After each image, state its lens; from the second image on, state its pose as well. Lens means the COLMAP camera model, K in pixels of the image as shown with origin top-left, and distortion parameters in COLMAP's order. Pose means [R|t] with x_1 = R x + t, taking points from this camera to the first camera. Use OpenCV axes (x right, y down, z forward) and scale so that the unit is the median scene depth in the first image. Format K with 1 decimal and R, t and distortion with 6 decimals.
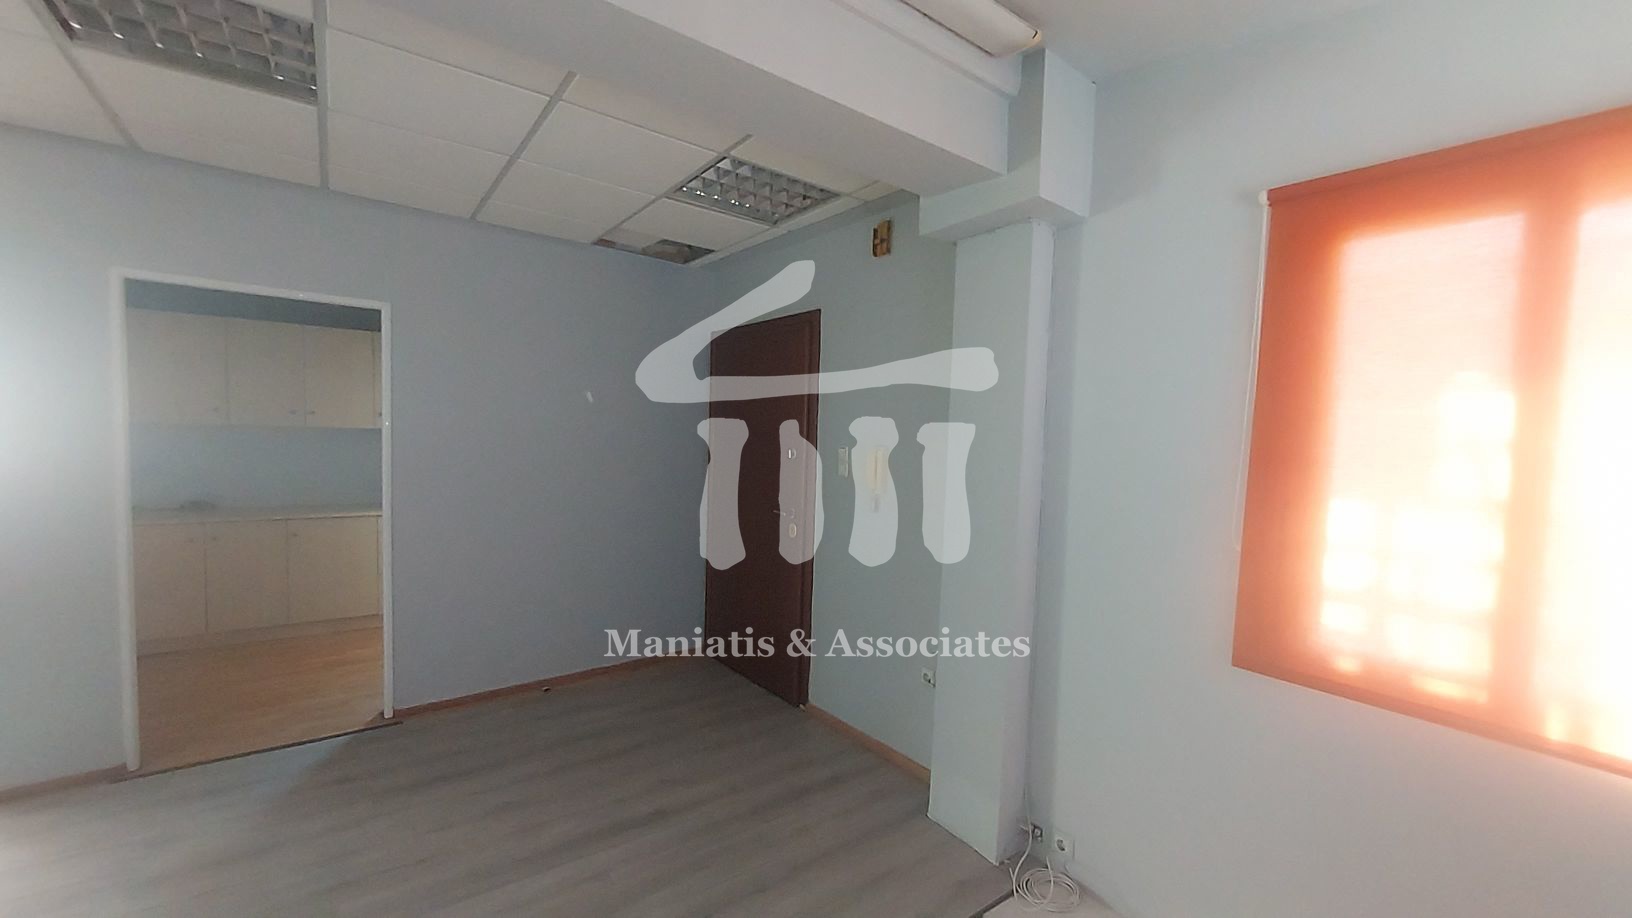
lens RADIAL K [[643.1, 0, 847.7], [0, 643.1, 480.1], [0, 0, 1]] dist [0.001228, -0.004342]
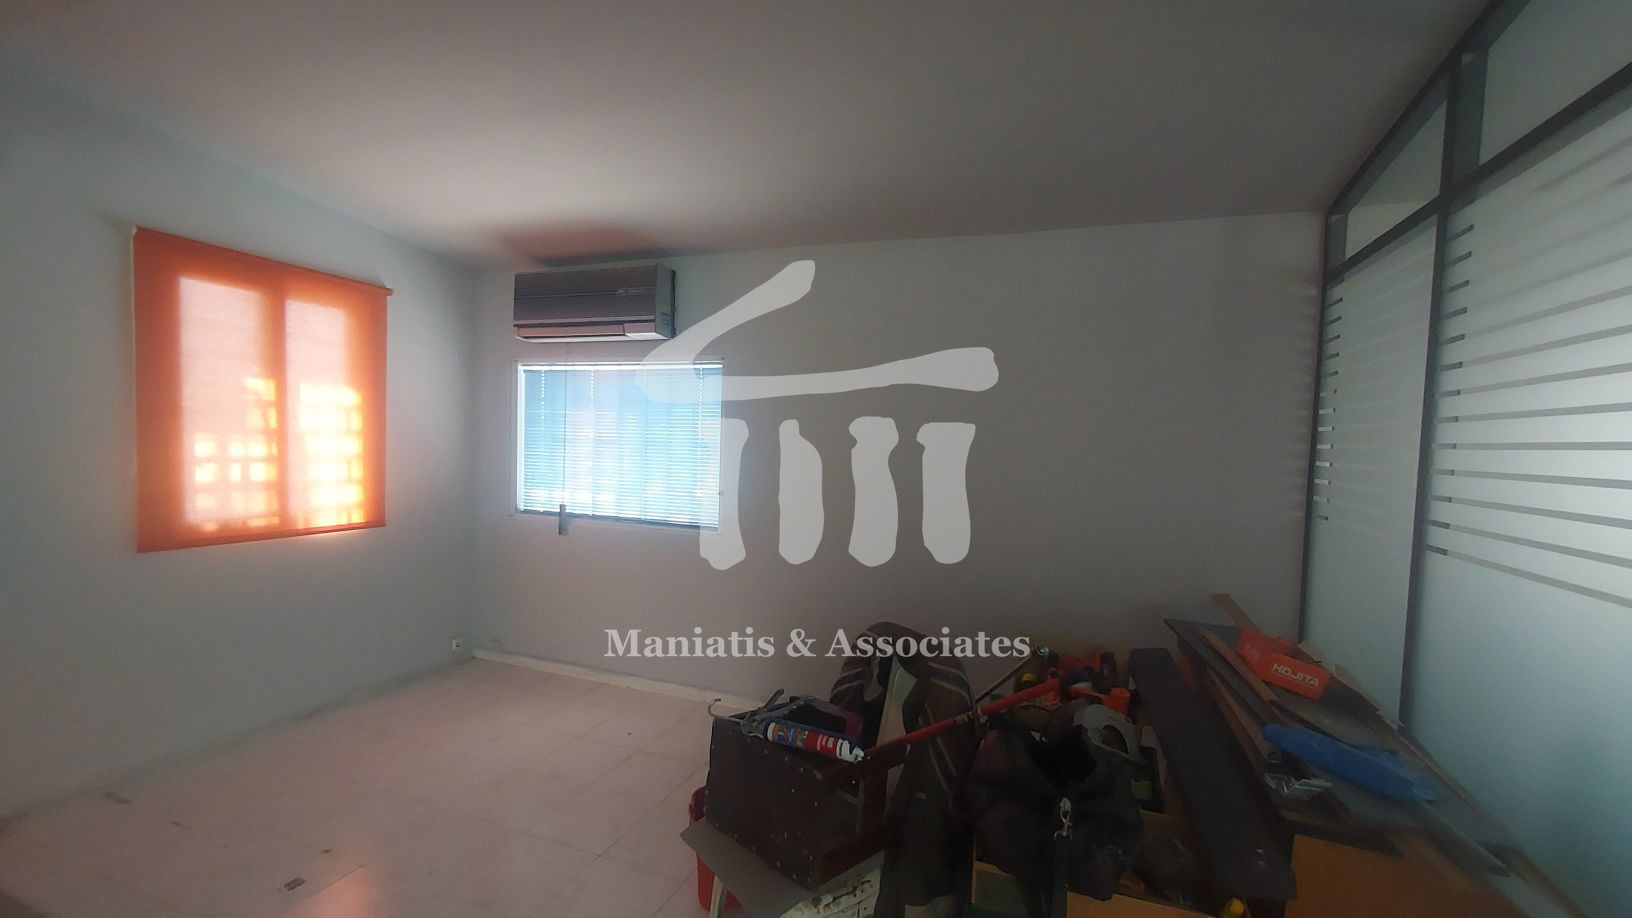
lens RADIAL K [[643.1, 0, 847.7], [0, 643.1, 480.1], [0, 0, 1]] dist [0.001228, -0.004342]
pose [[-0.541138, -0.120615, 0.832239, -0.868372], [-0.007637, 0.990325, 0.138560, -0.052205], [-0.840899, 0.068624, -0.536824, 0.250686]]
